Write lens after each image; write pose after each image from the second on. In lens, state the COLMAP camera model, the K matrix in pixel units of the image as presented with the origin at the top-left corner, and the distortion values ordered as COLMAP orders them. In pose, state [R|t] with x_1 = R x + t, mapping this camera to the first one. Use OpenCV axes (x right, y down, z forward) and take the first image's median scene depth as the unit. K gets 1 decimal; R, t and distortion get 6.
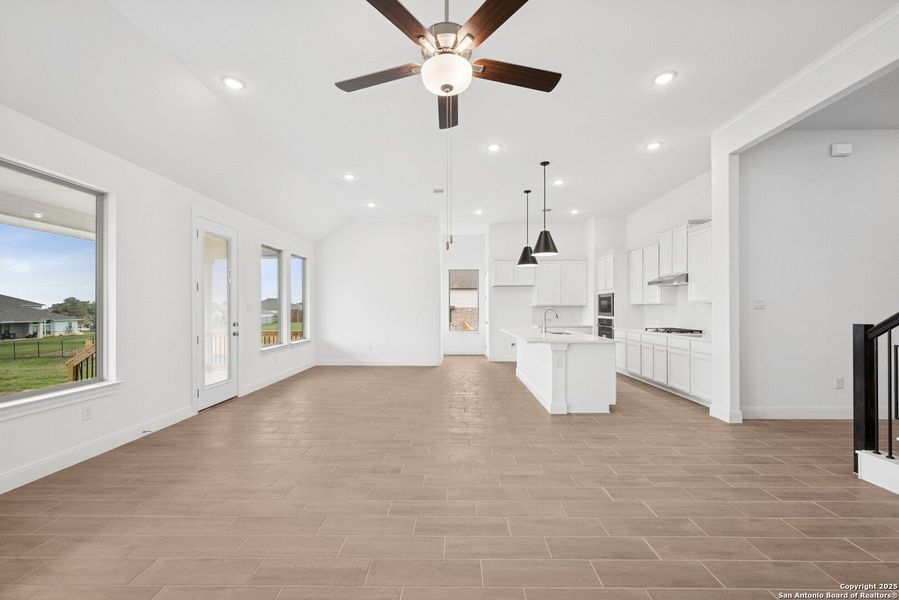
lens RADIAL K [[366.6, 0, 449.5], [0, 366.6, 300.0], [0, 0, 1]] dist [-0.000617, -0.000077]
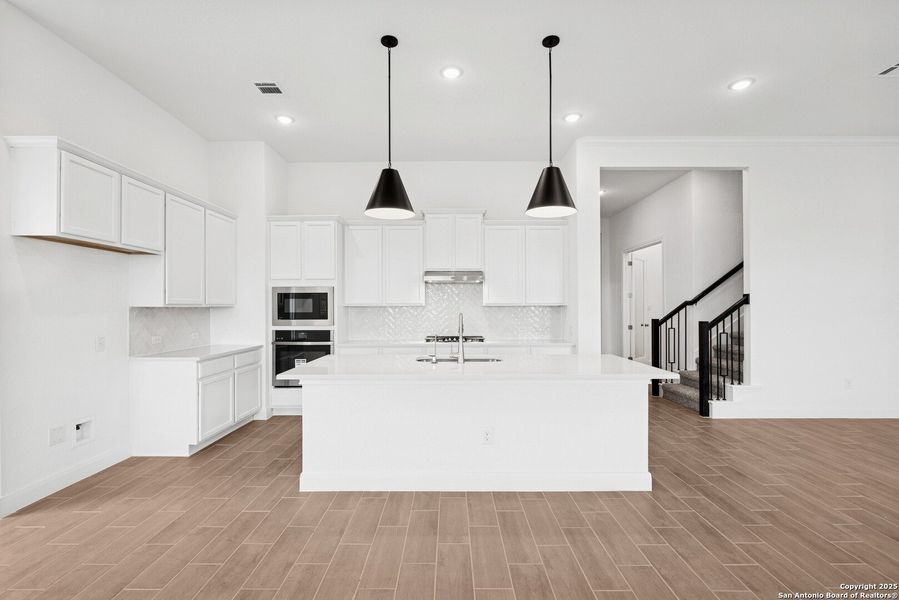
lens RADIAL K [[410.9, 0, 450.7], [0, 410.9, 306.4], [0, 0, 1]] dist [-0.001737, -0.000067]
pose [[-0.023396, 0.005341, 0.999712, -0.333074], [-0.020977, 0.999763, -0.005832, 0.018927], [-0.999506, -0.021107, -0.023279, 1.161603]]
